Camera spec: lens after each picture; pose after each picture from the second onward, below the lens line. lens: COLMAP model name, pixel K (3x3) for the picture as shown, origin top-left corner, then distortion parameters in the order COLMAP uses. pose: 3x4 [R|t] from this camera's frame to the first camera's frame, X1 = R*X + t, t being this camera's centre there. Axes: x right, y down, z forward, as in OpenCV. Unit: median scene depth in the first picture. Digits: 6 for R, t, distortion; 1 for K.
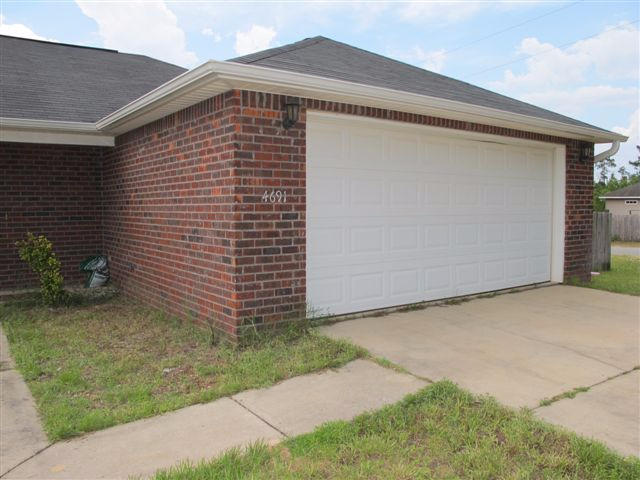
lens RADIAL K [[527.5, 0, 320.0], [0, 527.5, 240.0], [0, 0, 1]] dist [-0.102487, 0.002868]
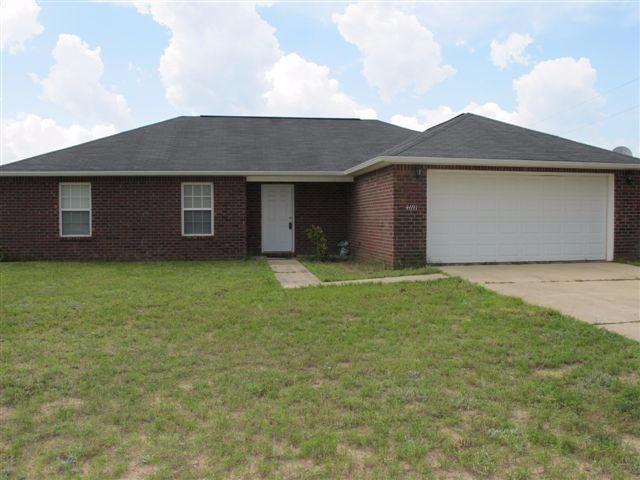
lens RADIAL K [[527.5, 0, 320.0], [0, 527.5, 240.0], [0, 0, 1]] dist [-0.102487, 0.002868]
pose [[0.889559, 0.017239, -0.456494, 0.532475], [-0.028360, 0.999444, -0.017521, 0.098605], [0.455938, 0.028532, 0.889554, -1.085226]]
